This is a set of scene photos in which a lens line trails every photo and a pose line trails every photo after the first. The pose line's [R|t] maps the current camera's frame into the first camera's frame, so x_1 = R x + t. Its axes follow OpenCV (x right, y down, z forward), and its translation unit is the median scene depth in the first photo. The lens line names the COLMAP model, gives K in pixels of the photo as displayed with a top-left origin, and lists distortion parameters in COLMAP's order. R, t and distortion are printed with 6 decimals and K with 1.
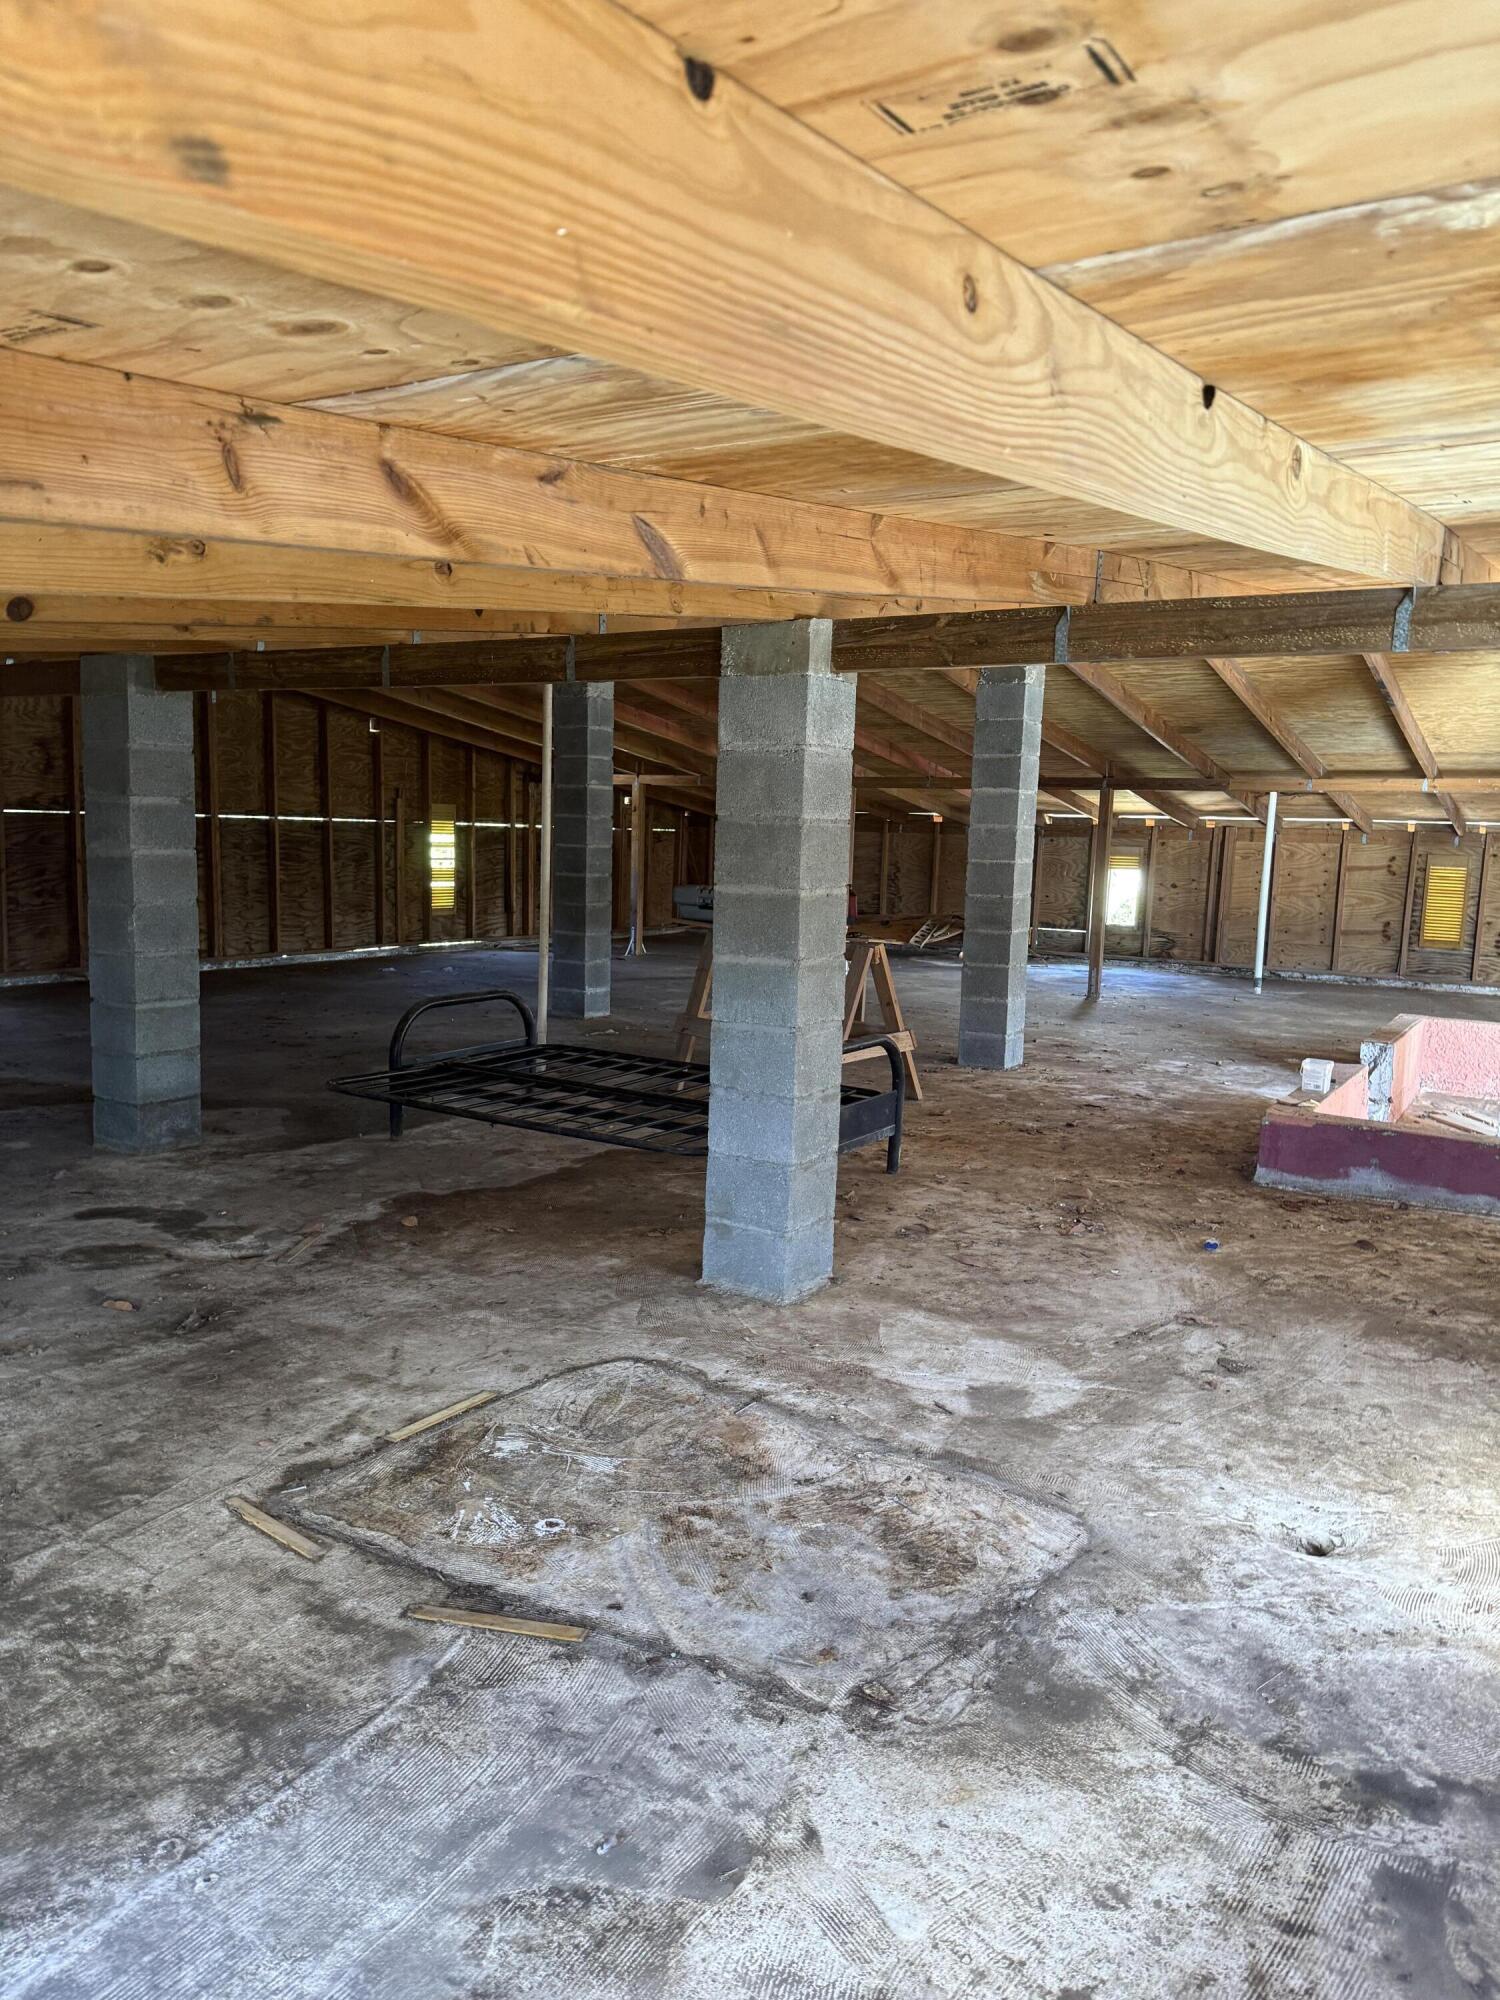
lens RADIAL K [[1404.4, 0, 744.1], [0, 1404.4, 1004.5], [0, 0, 1]] dist [0.043943, -0.059289]
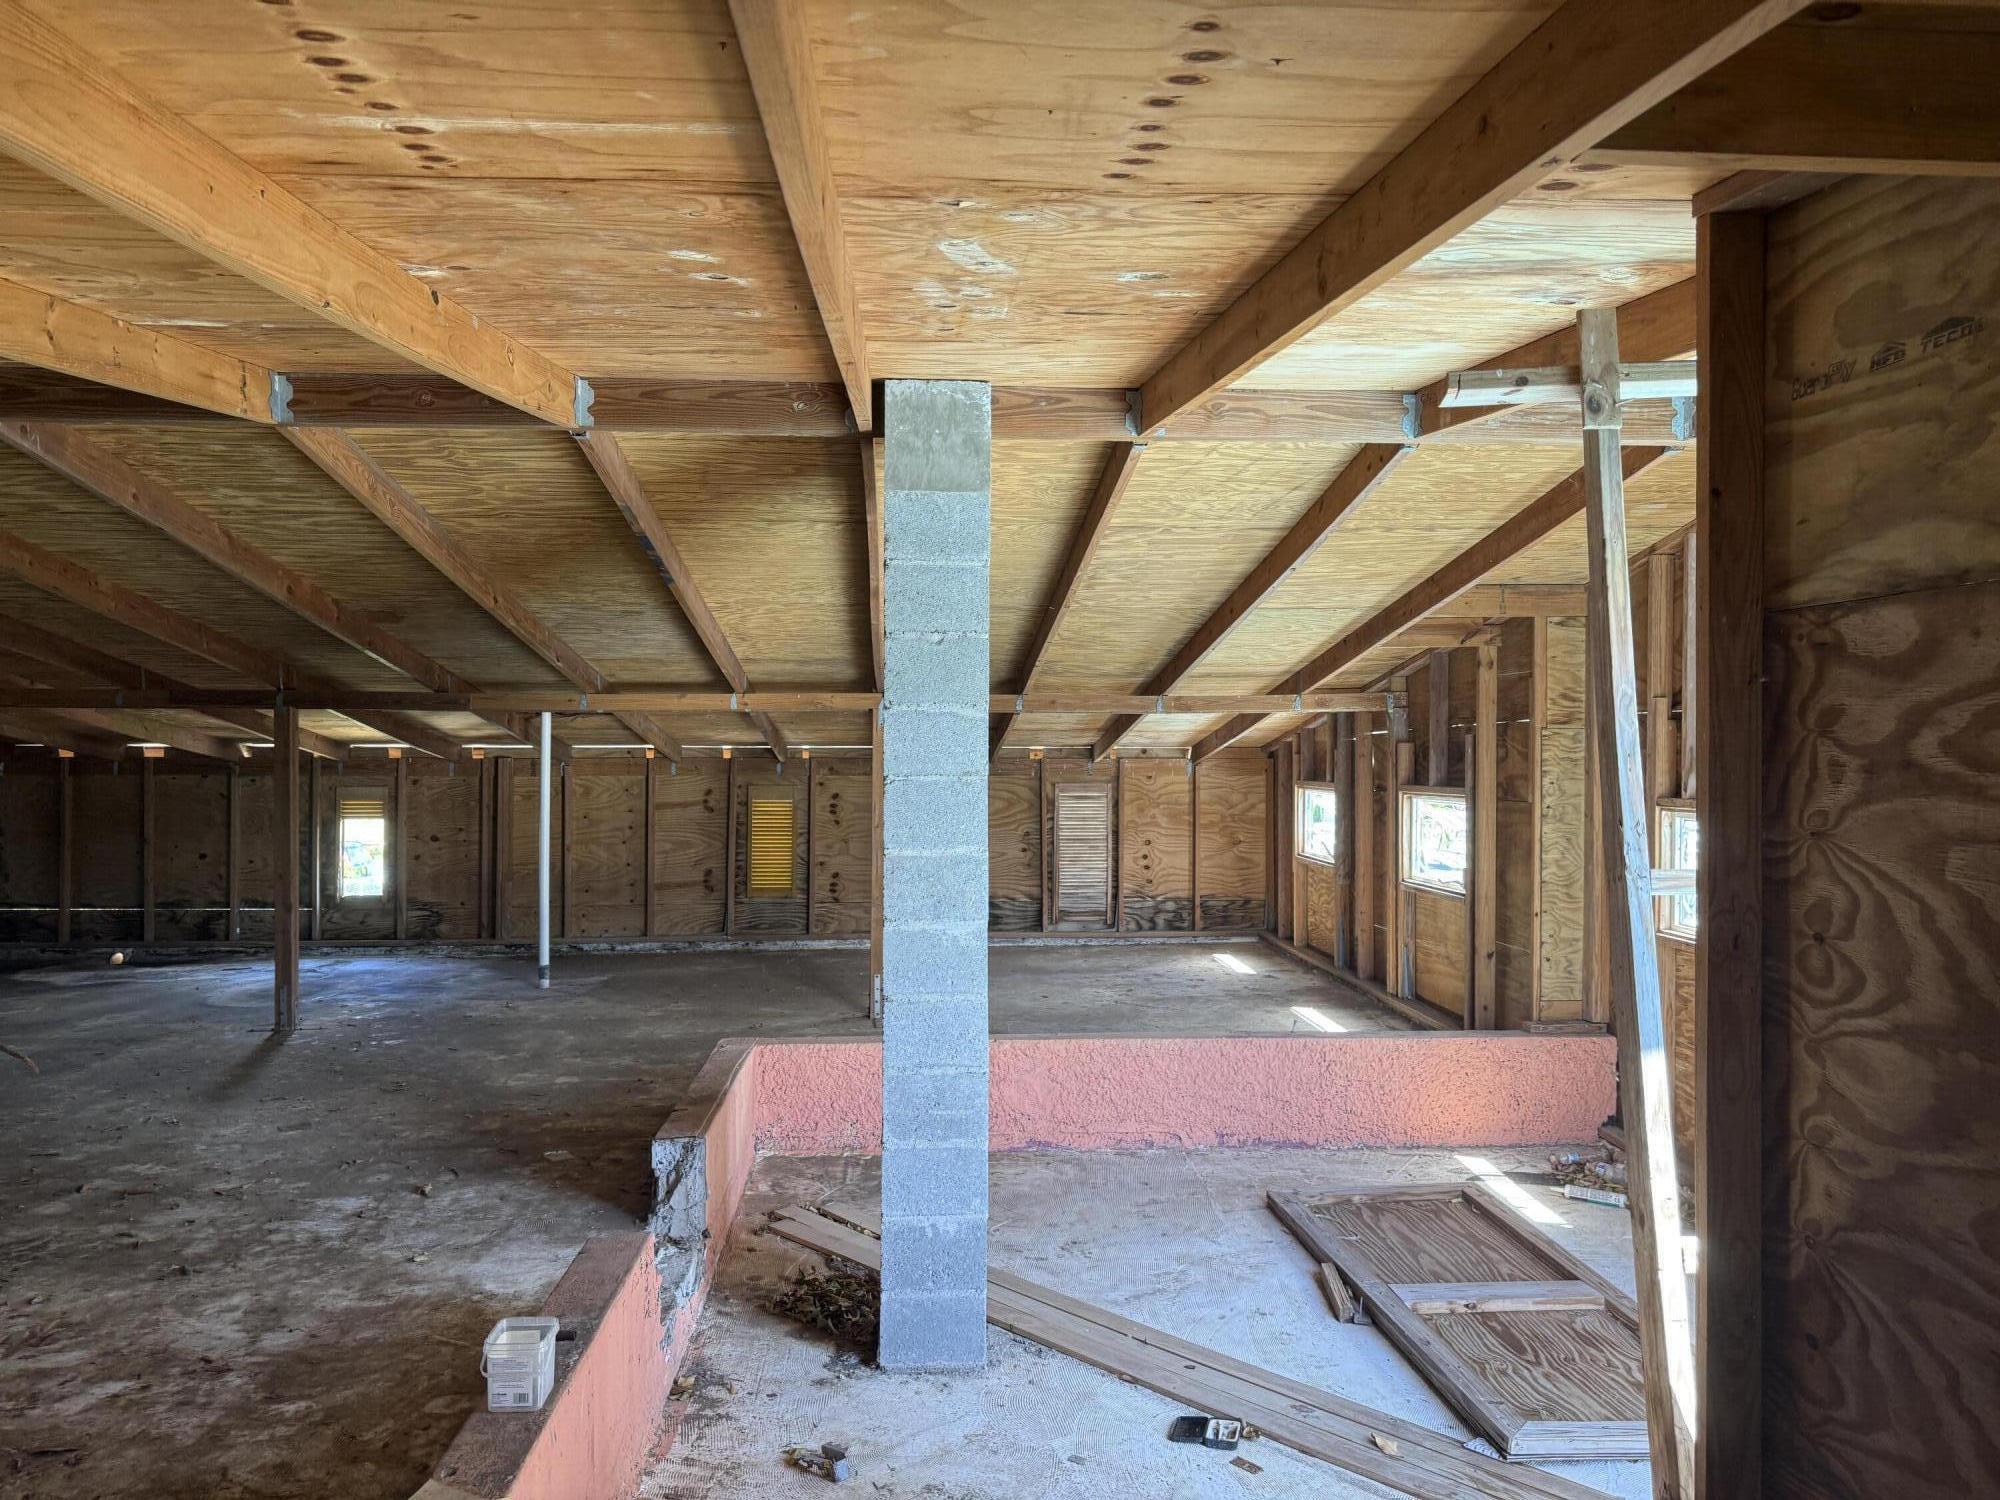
lens RADIAL K [[1404.4, 0, 1005.8], [0, 1404.4, 750.4], [0, 0, 1]] dist [0.043943, -0.059289]
pose [[0.811497, -0.025691, 0.583792, 0.131186], [0.095598, 0.991410, -0.089256, -0.039426], [-0.576484, 0.128240, 0.806982, 0.256404]]
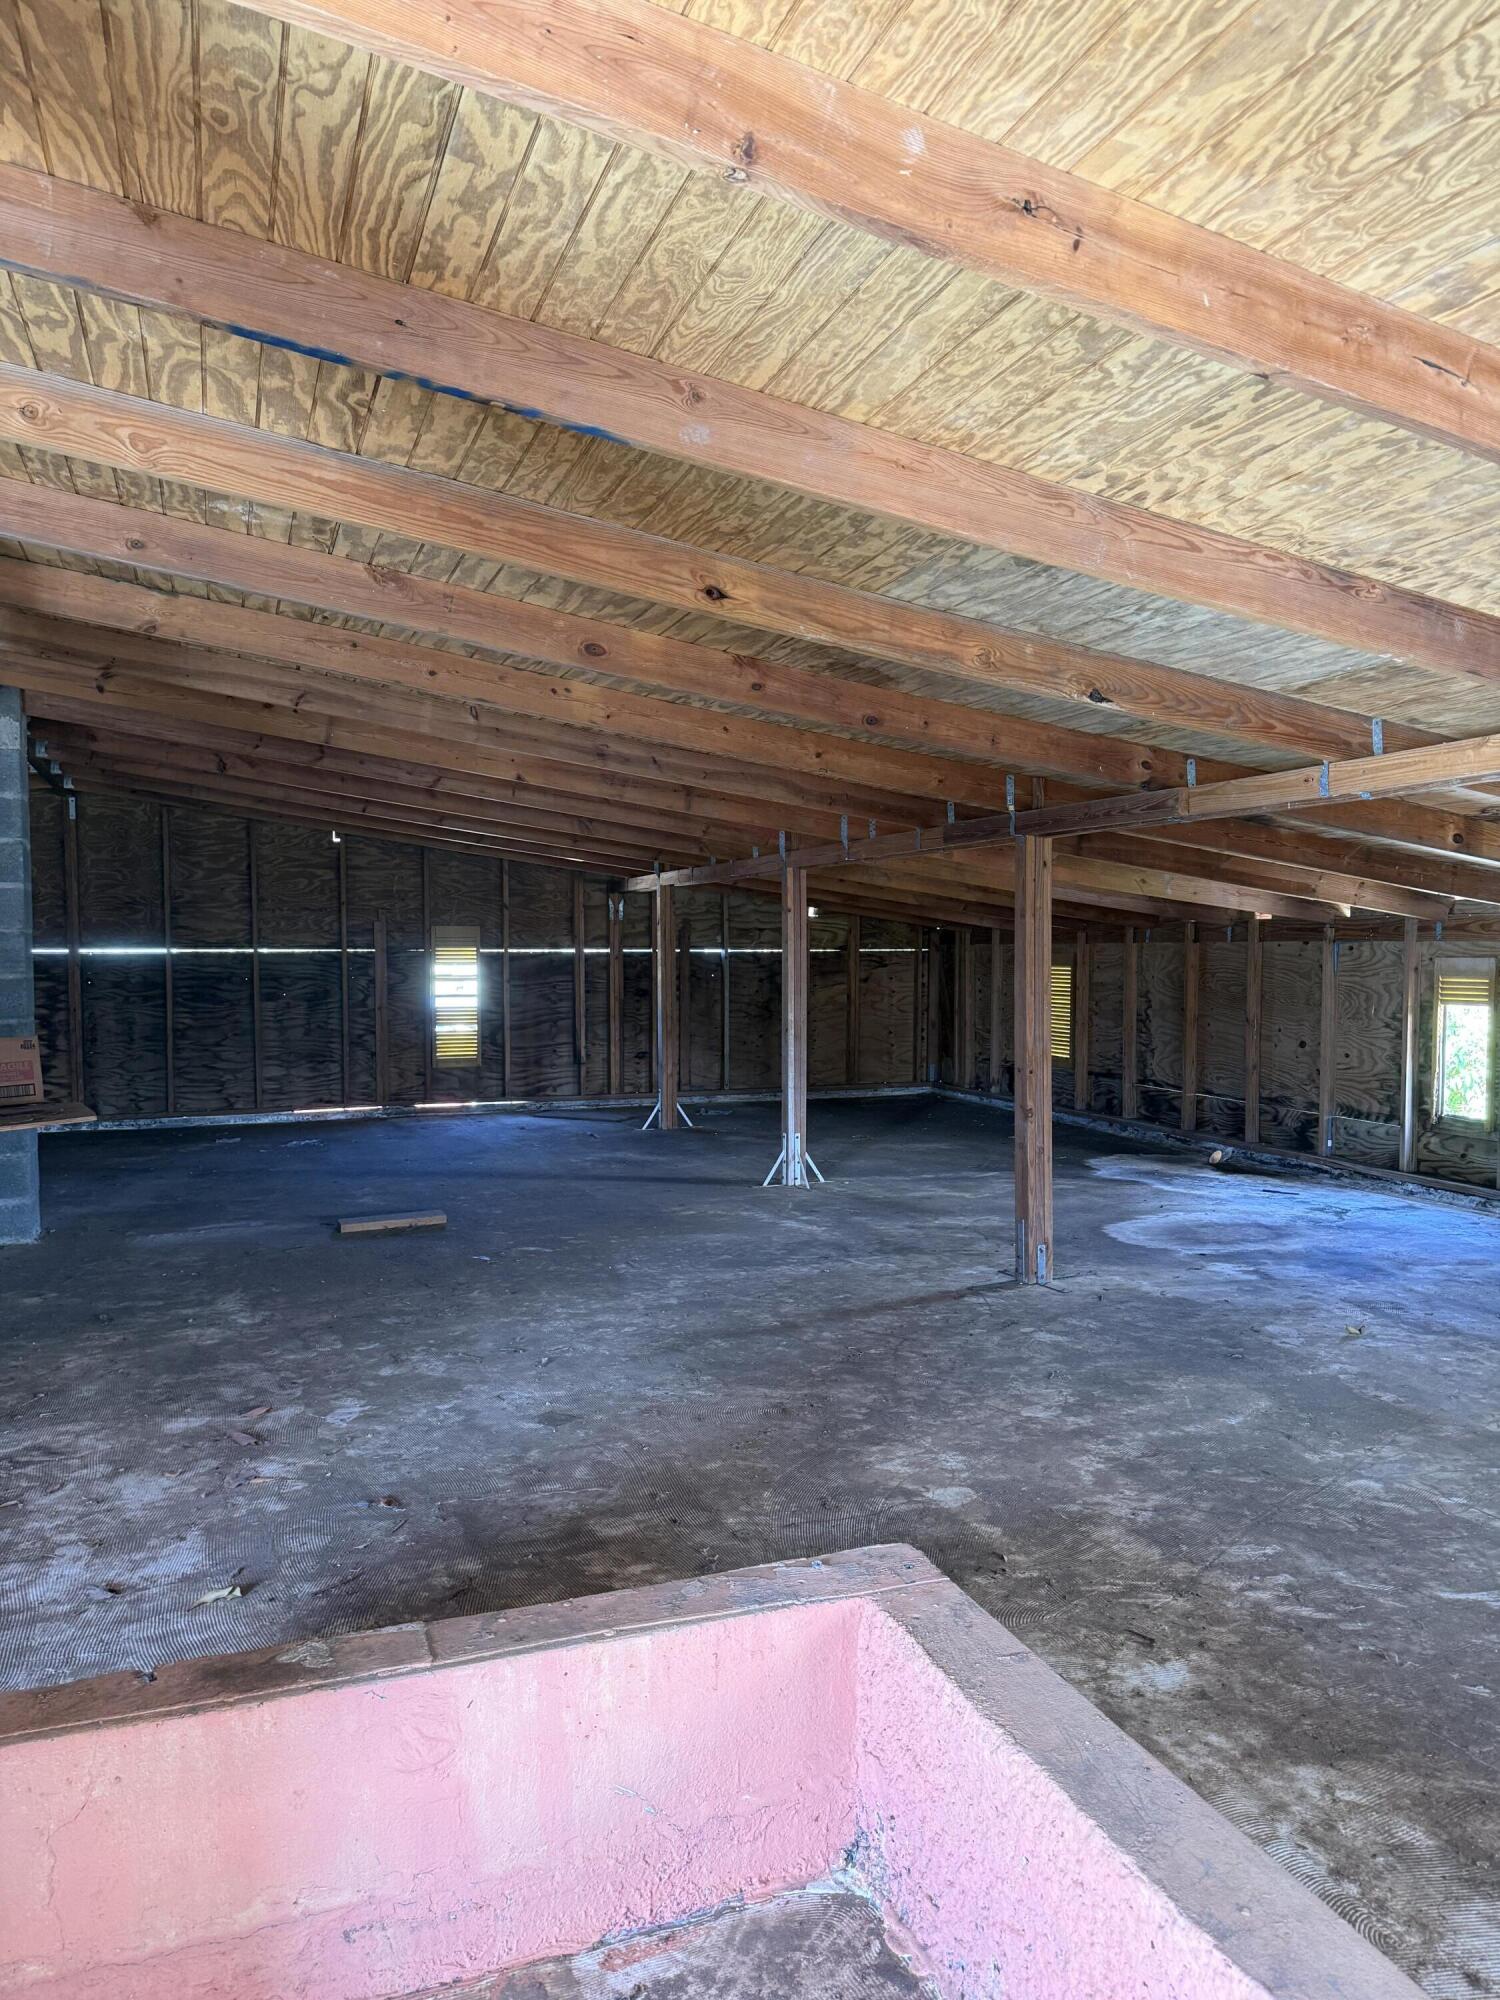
lens RADIAL K [[1404.4, 0, 754.6], [0, 1404.4, 1002.9], [0, 0, 1]] dist [0.043943, -0.059289]
pose [[0.790220, -0.006062, -0.612793, 0.423529], [-0.051852, 0.995704, -0.076716, -0.052230], [0.610625, 0.092397, 0.786511, 0.527389]]
